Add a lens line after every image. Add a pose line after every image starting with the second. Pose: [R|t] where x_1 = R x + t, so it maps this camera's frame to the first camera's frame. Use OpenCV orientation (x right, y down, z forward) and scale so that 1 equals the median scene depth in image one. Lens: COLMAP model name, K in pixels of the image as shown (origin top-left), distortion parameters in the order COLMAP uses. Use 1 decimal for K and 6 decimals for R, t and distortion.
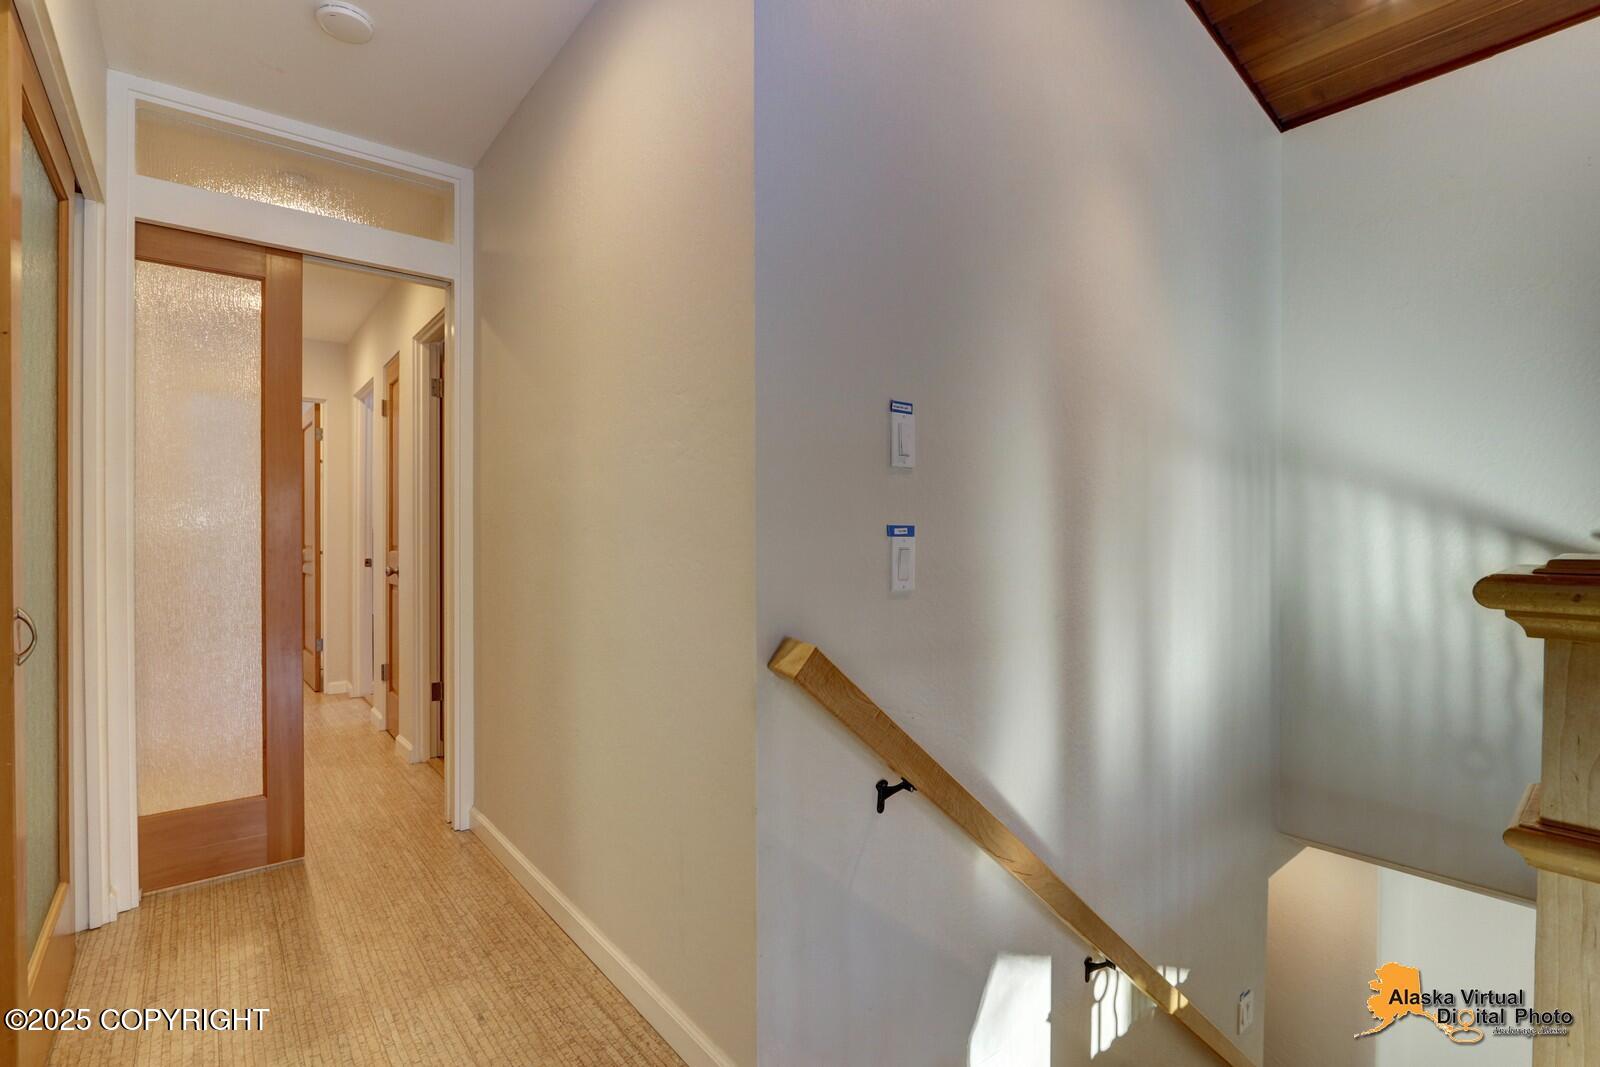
lens RADIAL K [[747.9, 0, 793.0], [0, 747.9, 538.7], [0, 0, 1]] dist [-0.018331, 0.002375]
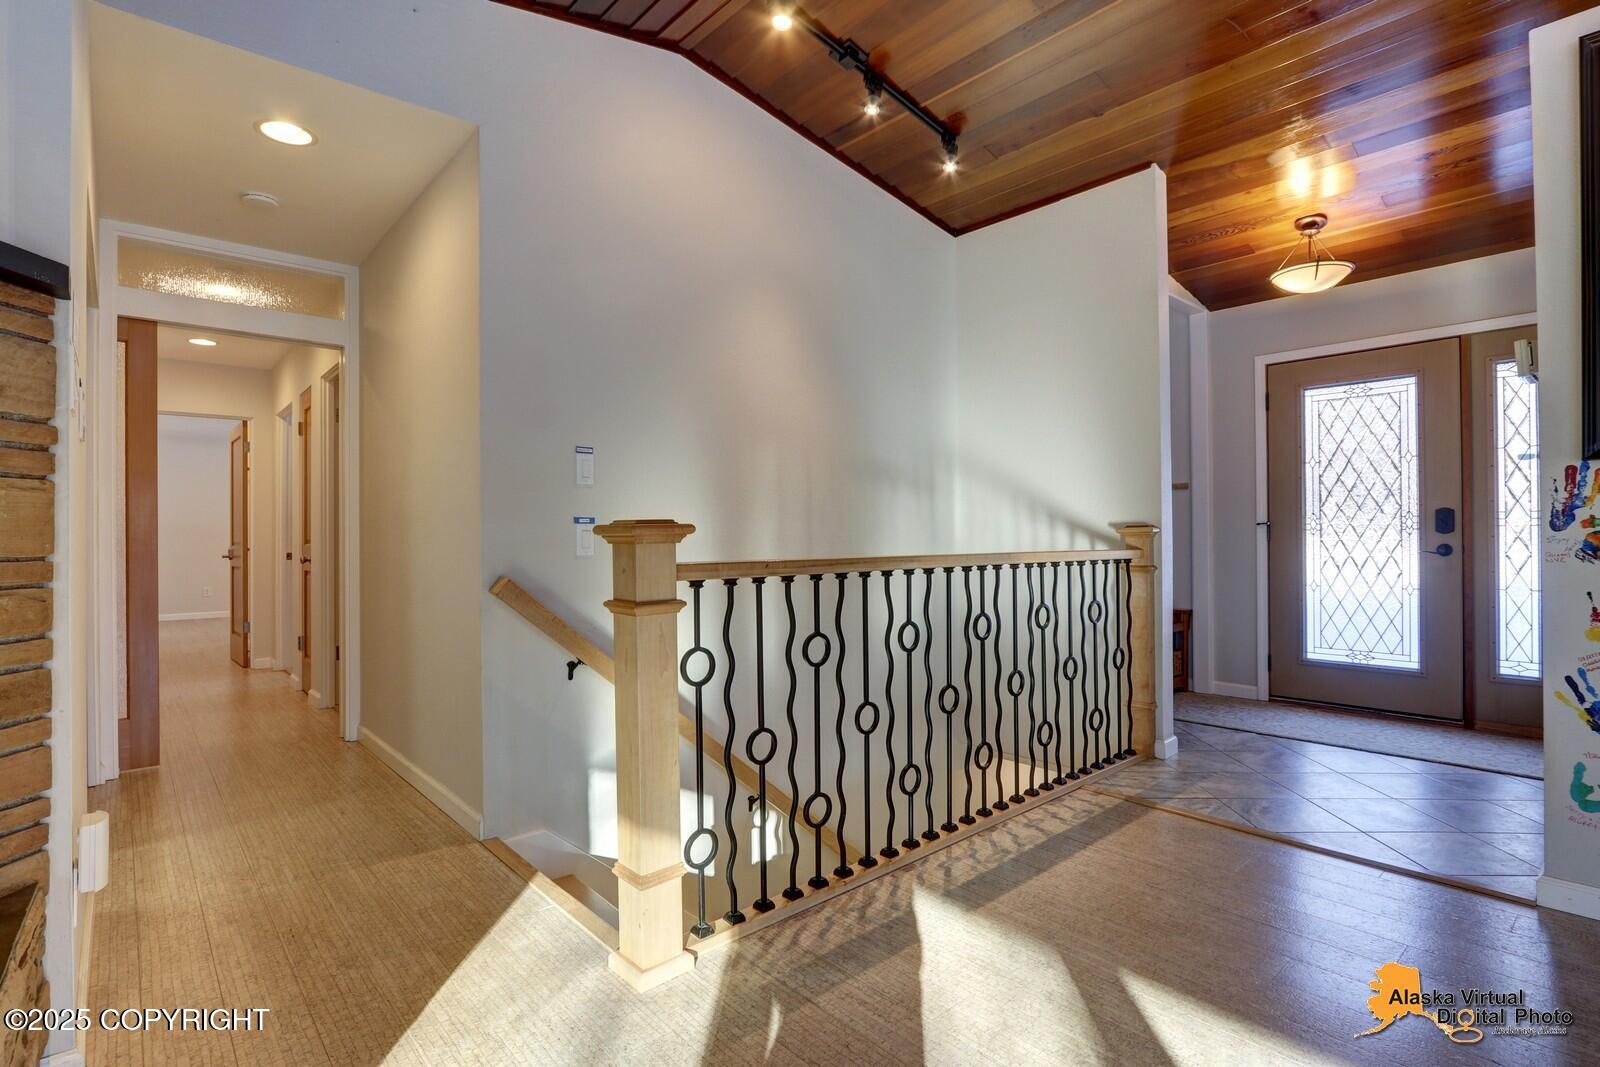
lens RADIAL K [[747.9, 0, 774.6], [0, 747.9, 533.5], [0, 0, 1]] dist [-0.018331, 0.002375]
pose [[0.998744, -0.005094, 0.049840, 0.251078], [0.005503, 0.999952, -0.008073, 0.018596], [-0.049797, 0.008337, 0.998725, -0.387338]]
